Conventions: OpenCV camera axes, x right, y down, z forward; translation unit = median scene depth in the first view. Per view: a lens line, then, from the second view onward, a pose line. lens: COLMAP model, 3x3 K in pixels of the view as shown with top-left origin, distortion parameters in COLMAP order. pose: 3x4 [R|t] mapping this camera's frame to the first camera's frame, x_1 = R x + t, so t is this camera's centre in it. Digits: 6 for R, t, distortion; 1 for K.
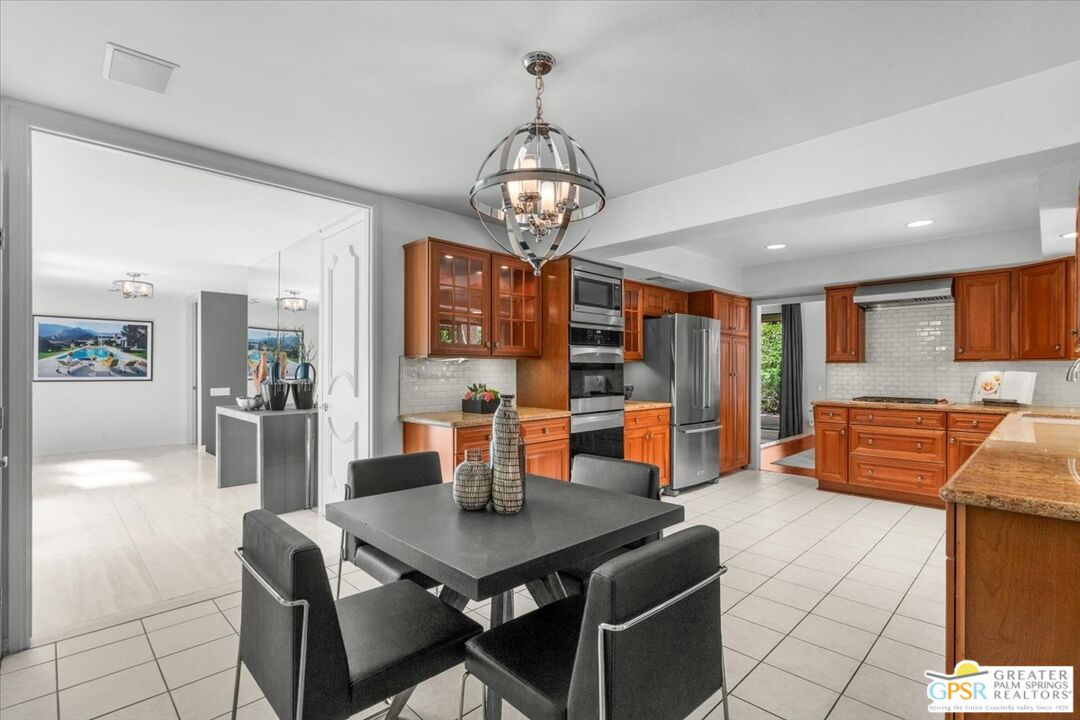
lens RADIAL K [[500.2, 0, 535.0], [0, 500.2, 361.9], [0, 0, 1]] dist [0.001931, 0.000214]
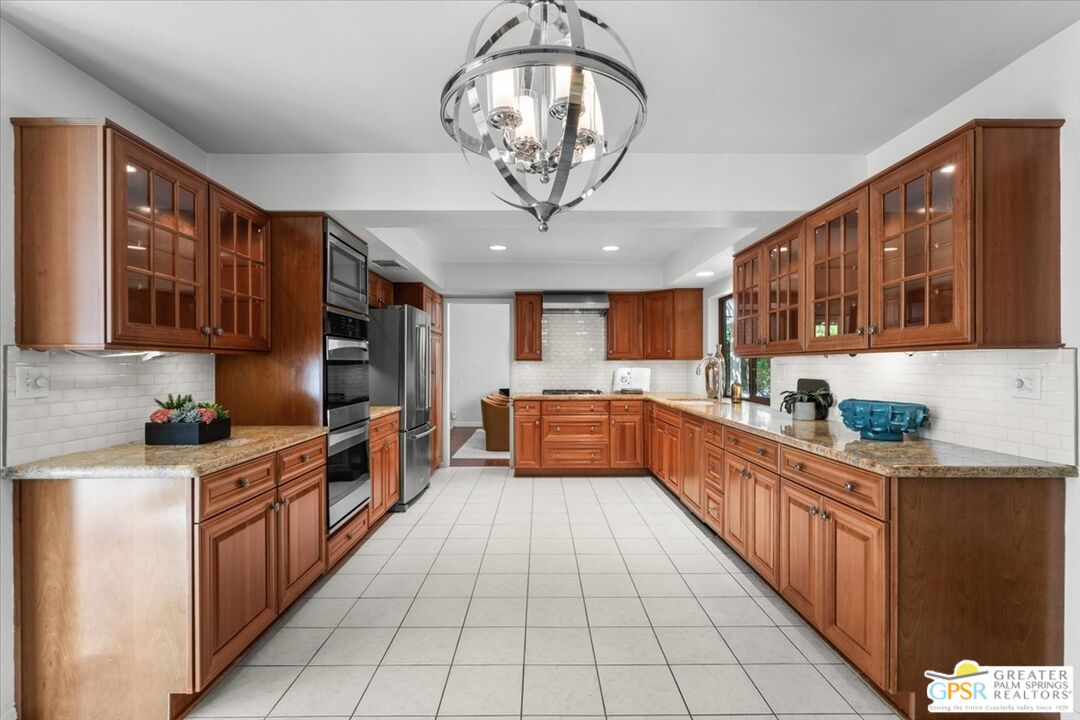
lens RADIAL K [[500.2, 0, 535.0], [0, 500.2, 361.9], [0, 0, 1]] dist [0.001931, 0.000214]
pose [[0.700133, 0.001831, 0.714010, -0.213516], [-0.007441, 0.999961, 0.004732, -0.001483], [-0.713973, -0.008626, 0.700120, 0.243581]]
